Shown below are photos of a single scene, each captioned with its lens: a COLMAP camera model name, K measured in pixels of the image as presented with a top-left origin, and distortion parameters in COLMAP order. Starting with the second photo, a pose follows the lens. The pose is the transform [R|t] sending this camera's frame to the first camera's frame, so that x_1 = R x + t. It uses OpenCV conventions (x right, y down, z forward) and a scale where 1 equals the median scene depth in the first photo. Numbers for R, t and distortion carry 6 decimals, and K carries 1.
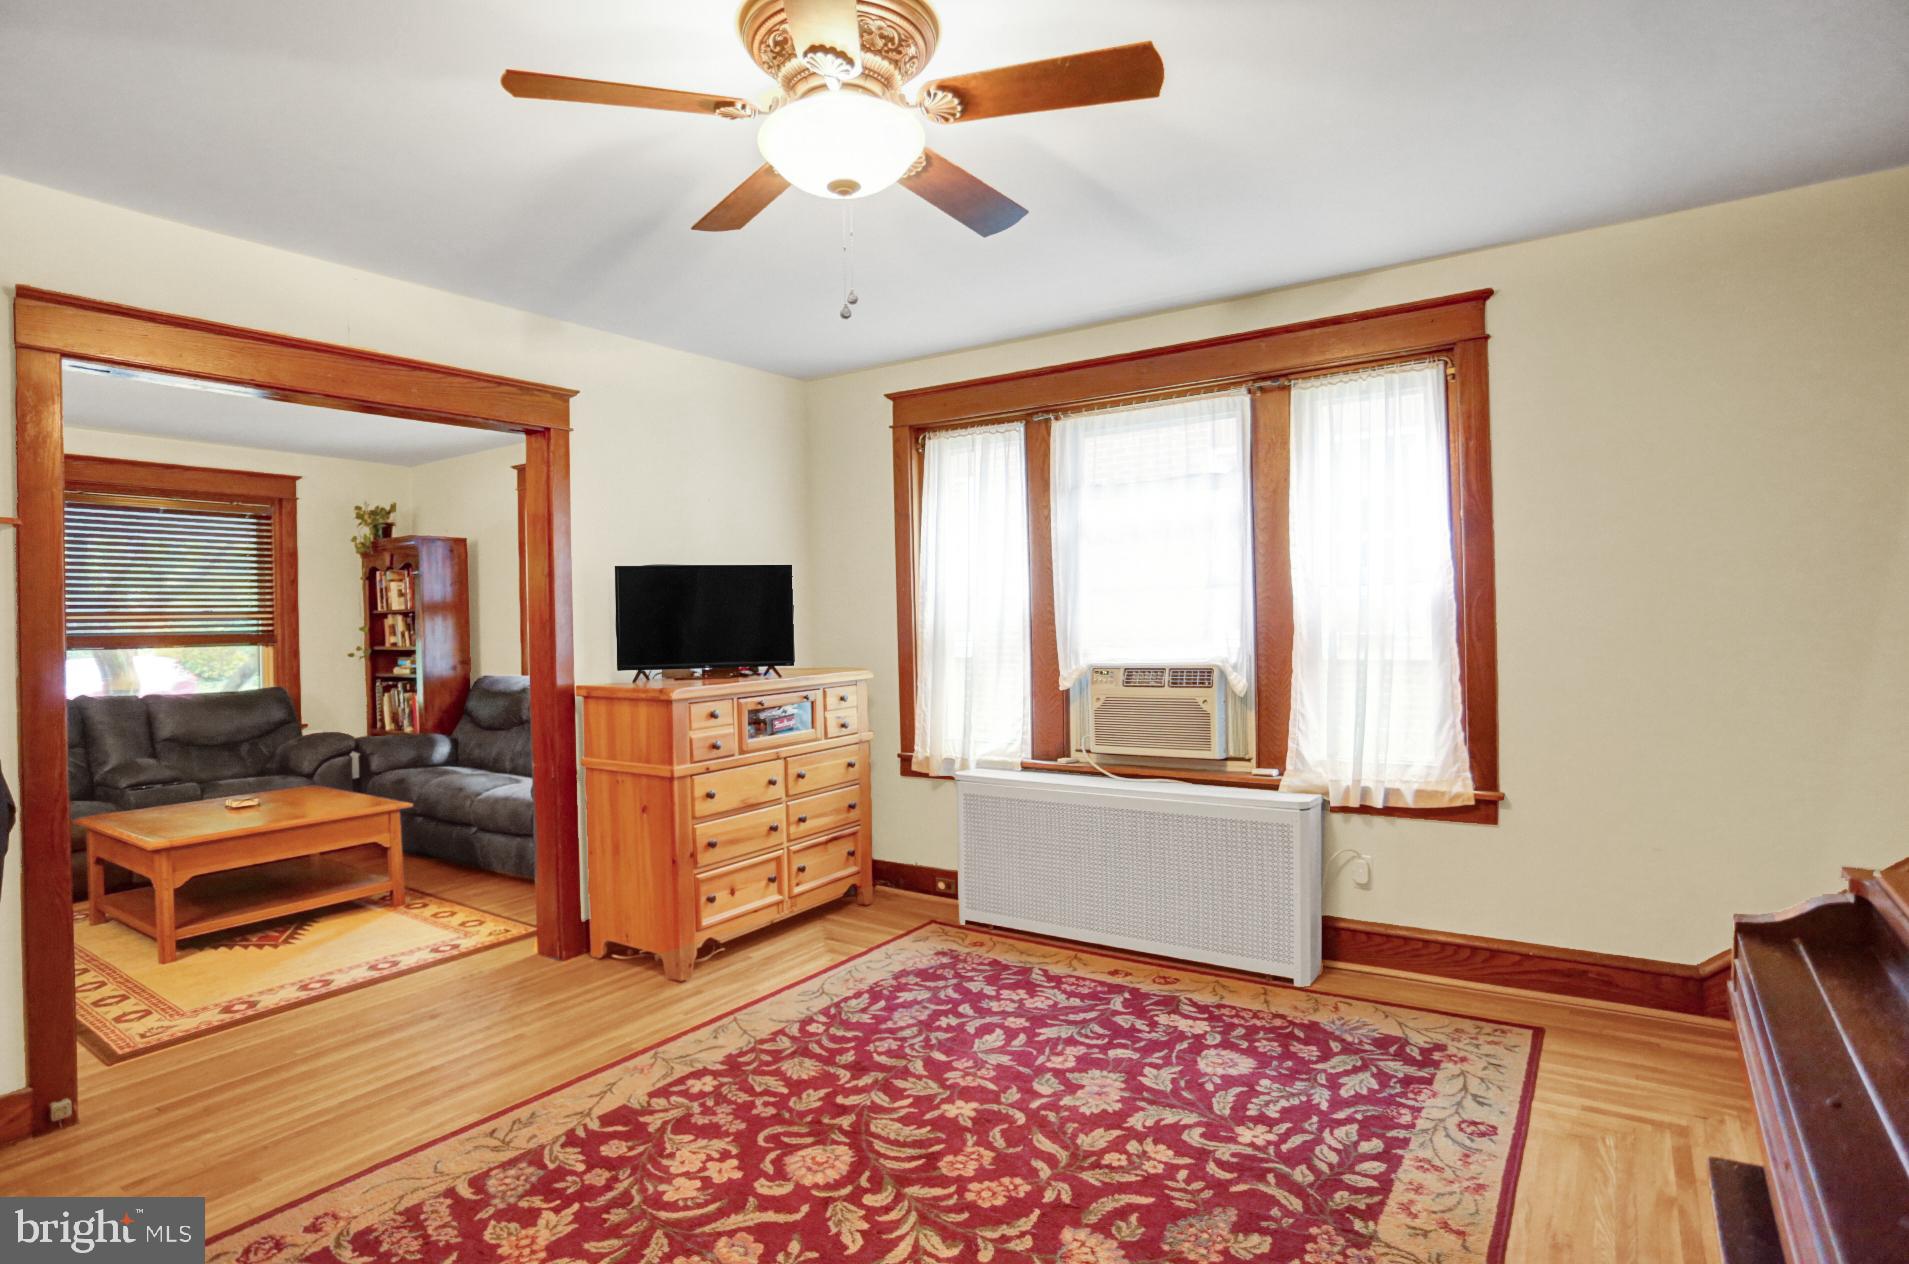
lens RADIAL K [[997.3, 0, 943.4], [0, 997.3, 620.6], [0, 0, 1]] dist [-0.077616, 0.036742]
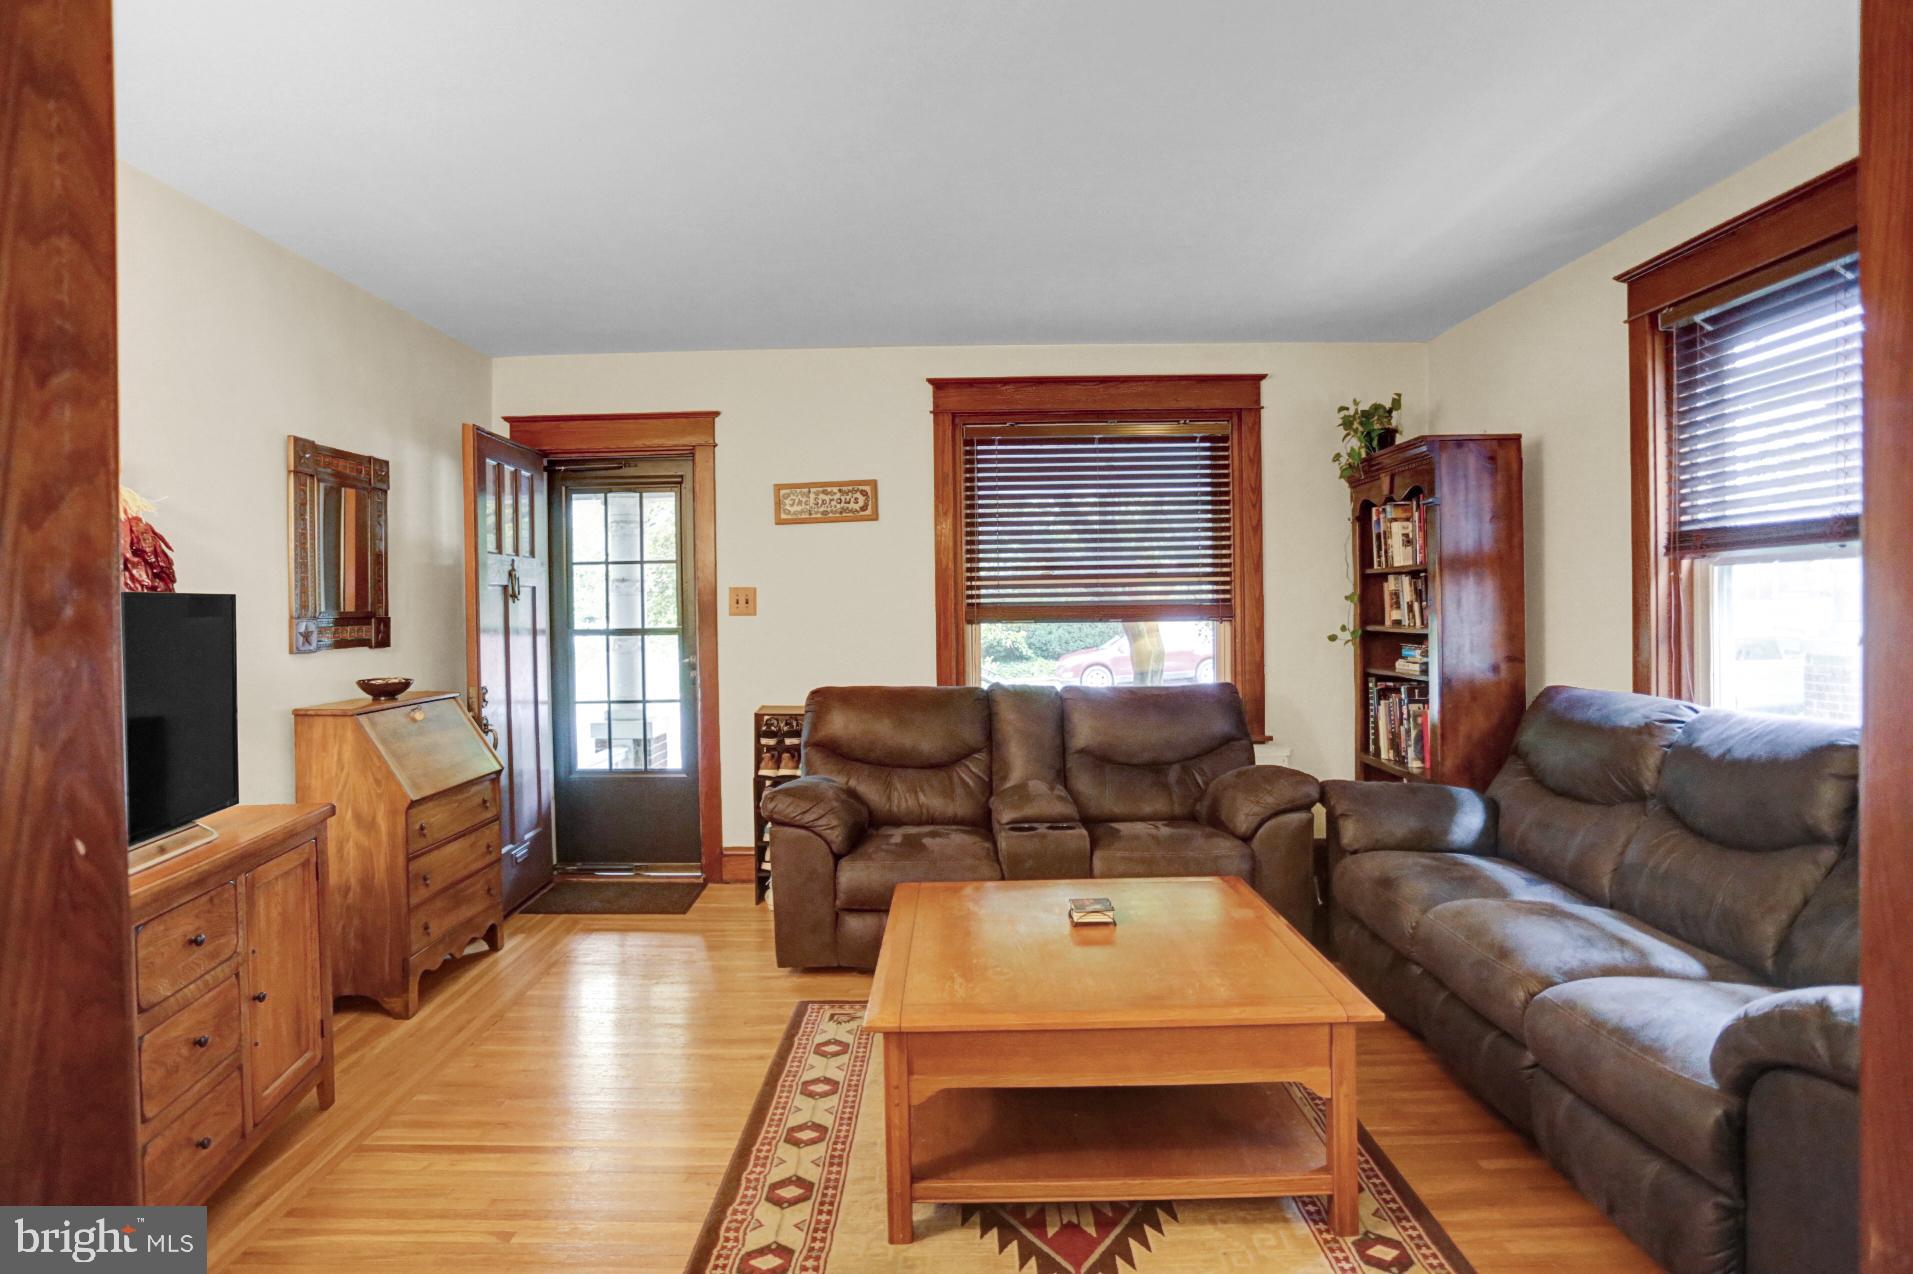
lens RADIAL K [[993.9, 0, 945.2], [0, 993.9, 626.8], [0, 0, 1]] dist [-0.073358, 0.036590]
pose [[0.560980, 0.026947, -0.827391, -0.373281], [0.003996, 0.999370, 0.035257, 0.006576], [0.827820, -0.023085, 0.560519, 0.741364]]
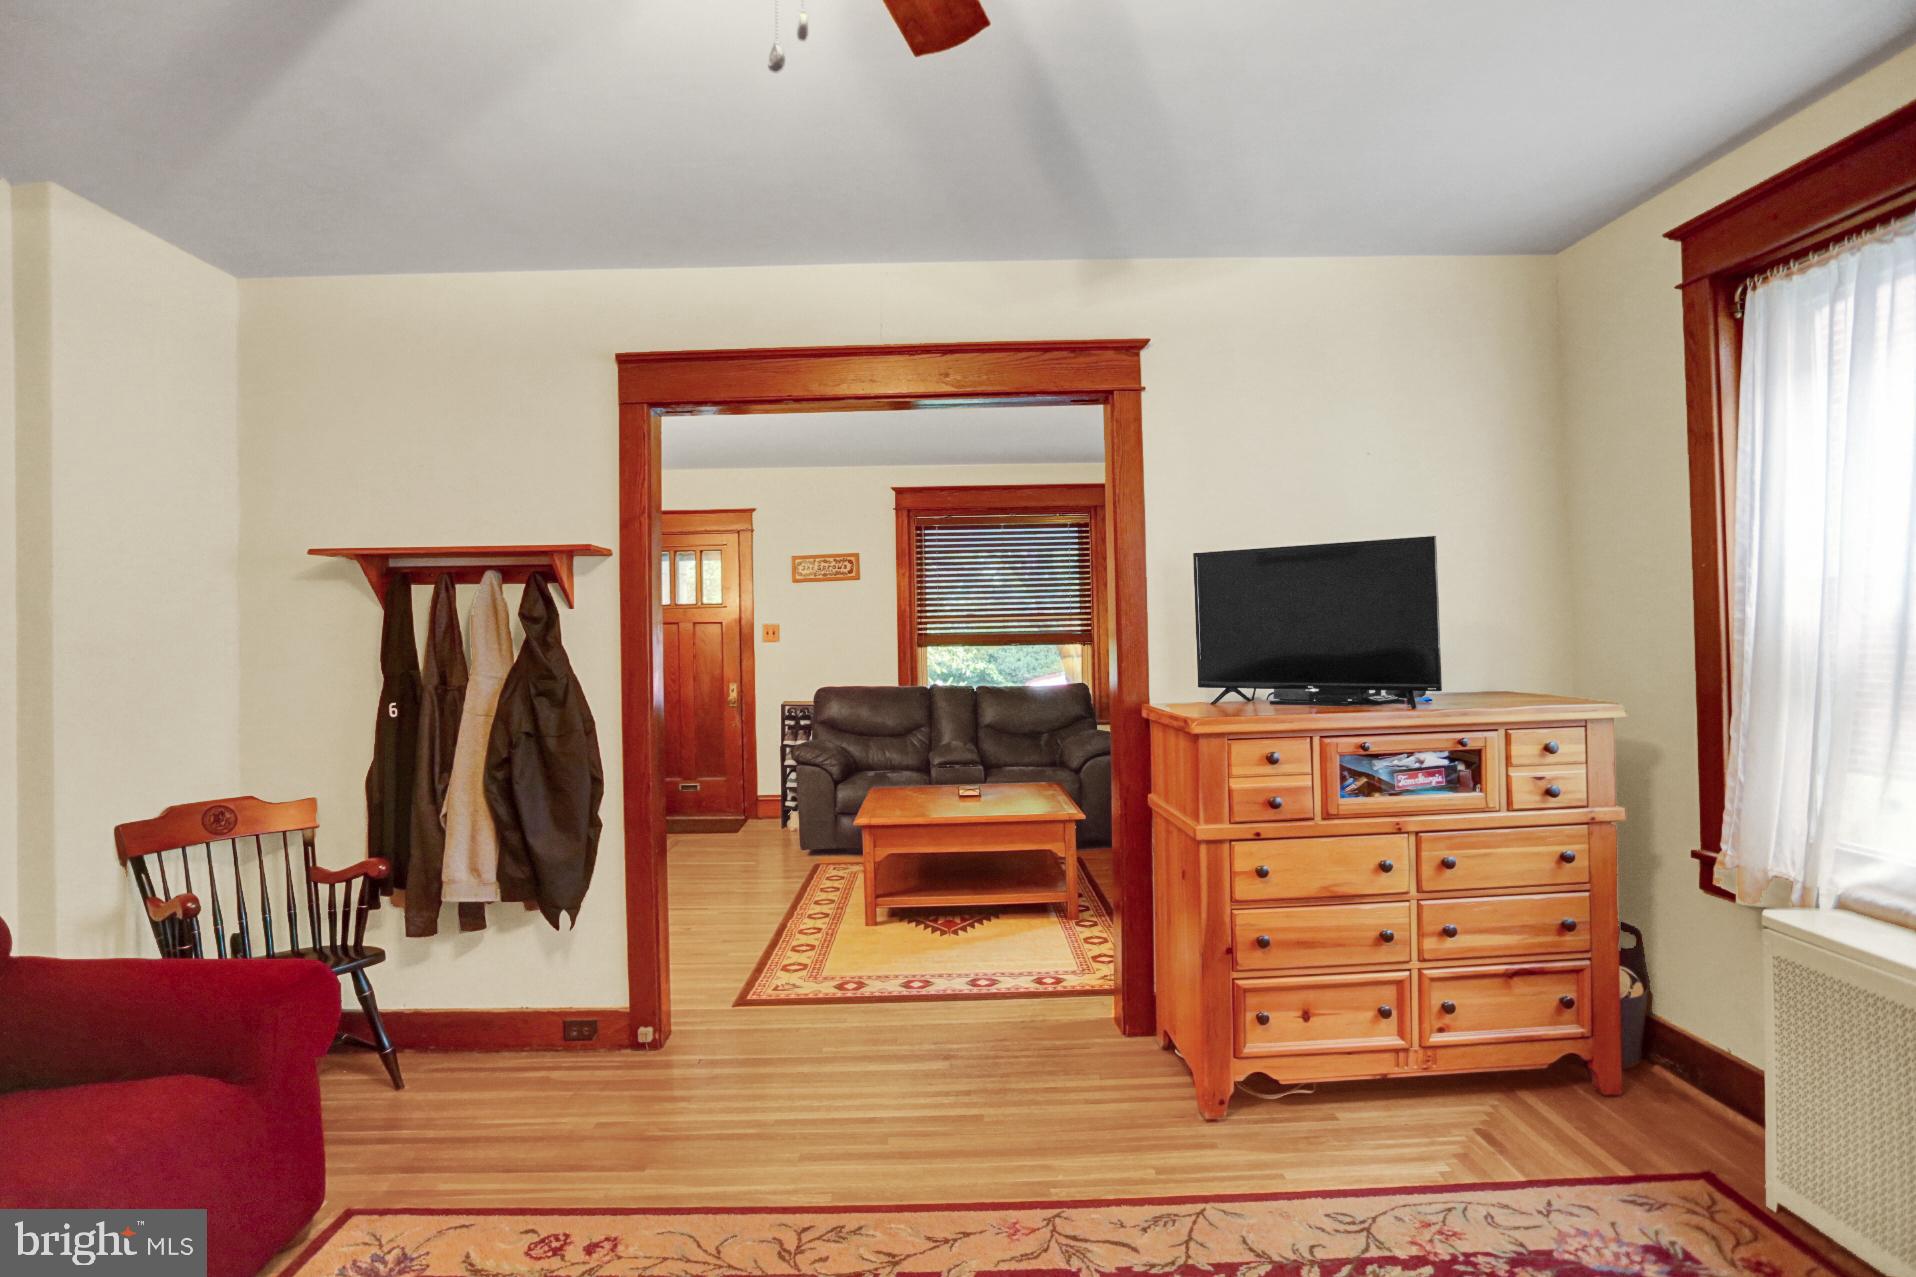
lens RADIAL K [[995.5, 0, 946.6], [0, 995.5, 628.3], [0, 0, 1]] dist [-0.073358, 0.036590]
pose [[0.577062, 0.002236, -0.816698, 0.200469], [0.008139, 0.999931, 0.008489, -0.004508], [0.816660, -0.011546, 0.577004, 0.406815]]
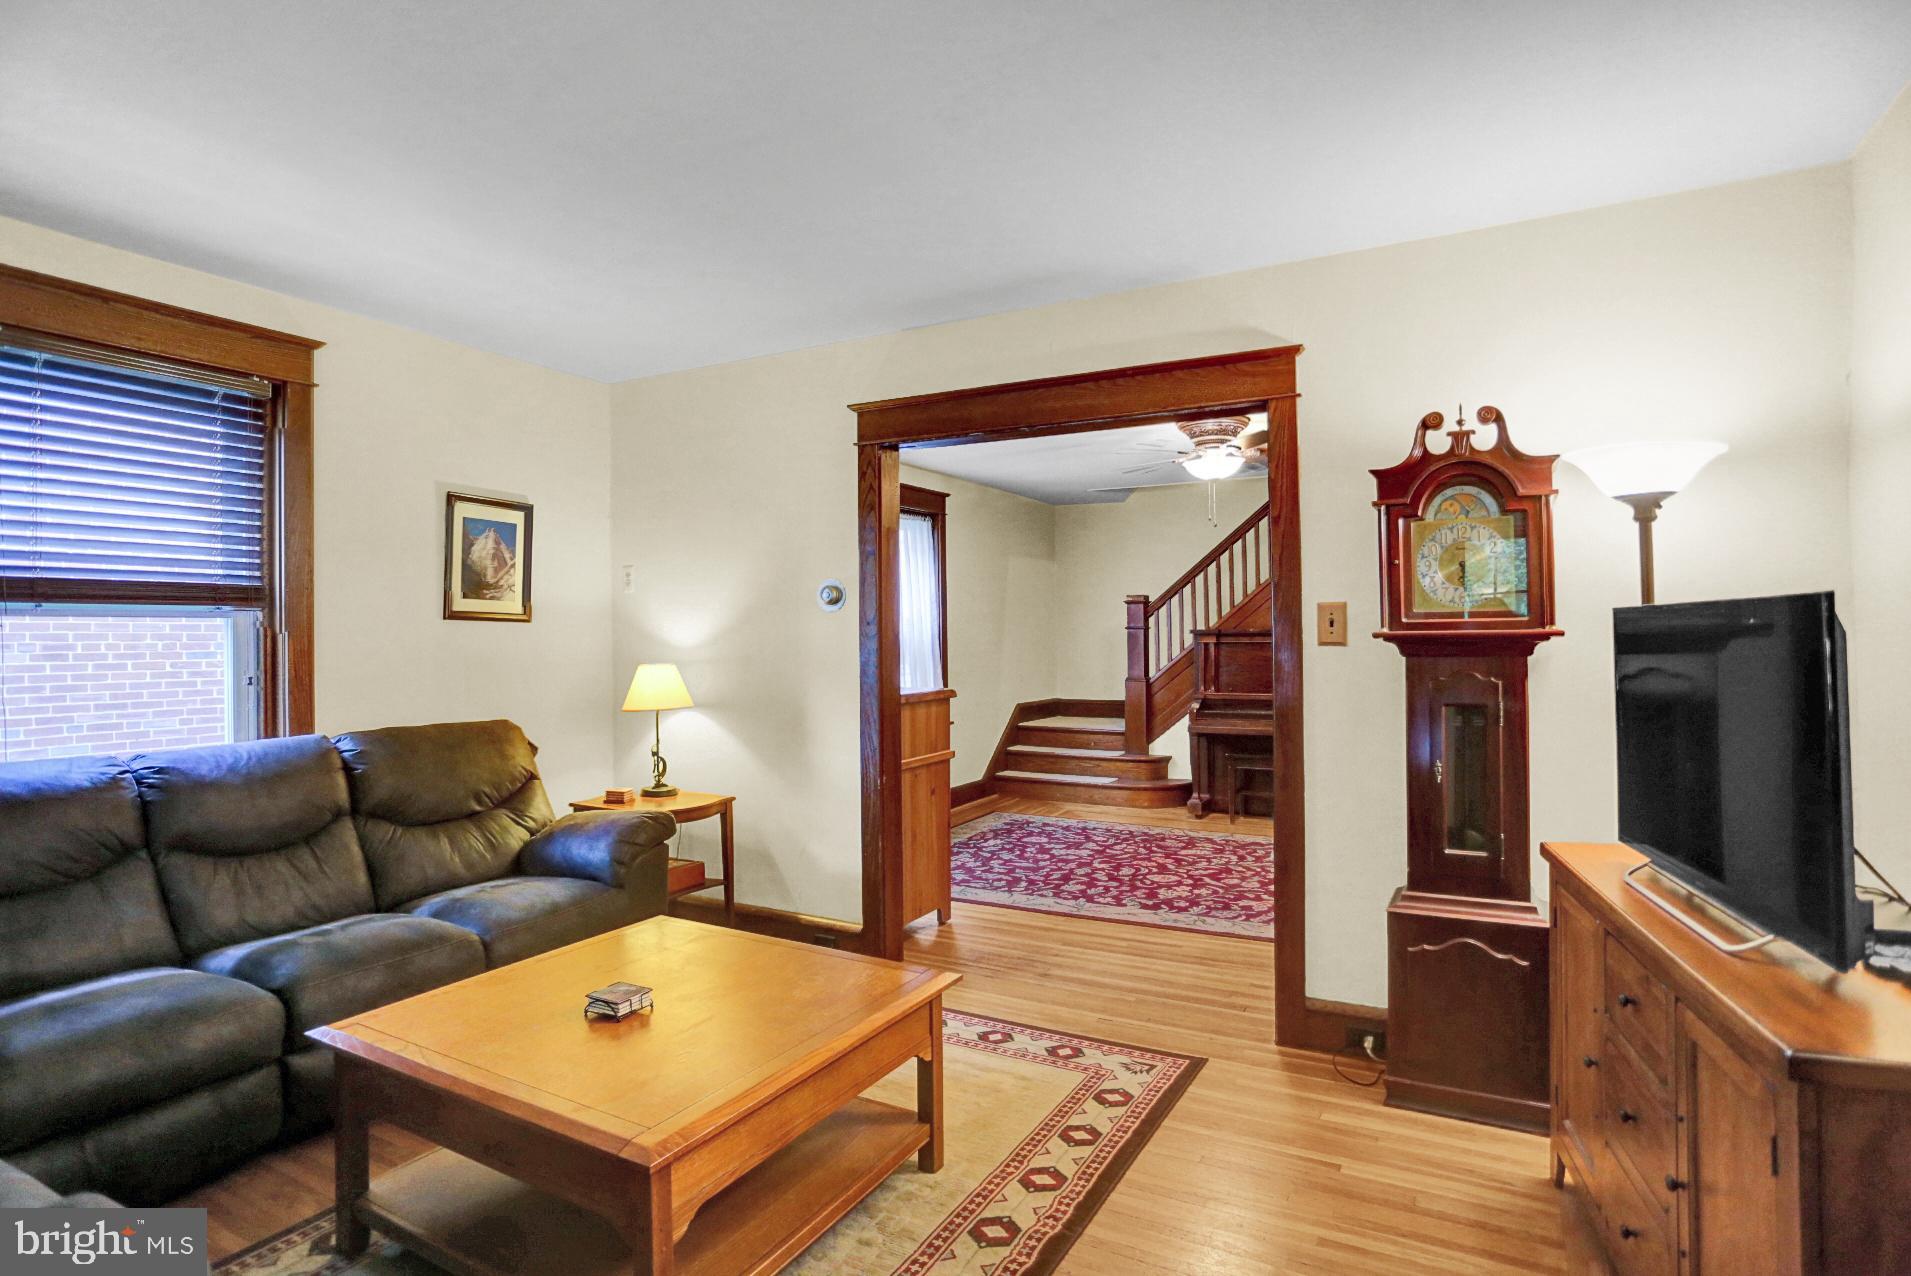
lens RADIAL K [[992.9, 0, 944.2], [0, 992.9, 627.8], [0, 0, 1]] dist [-0.073358, 0.036590]
pose [[-0.086238, 0.030511, 0.995807, -1.465318], [0.016803, 0.999433, -0.029167, 0.026036], [-0.996133, 0.014217, -0.086702, 1.054256]]
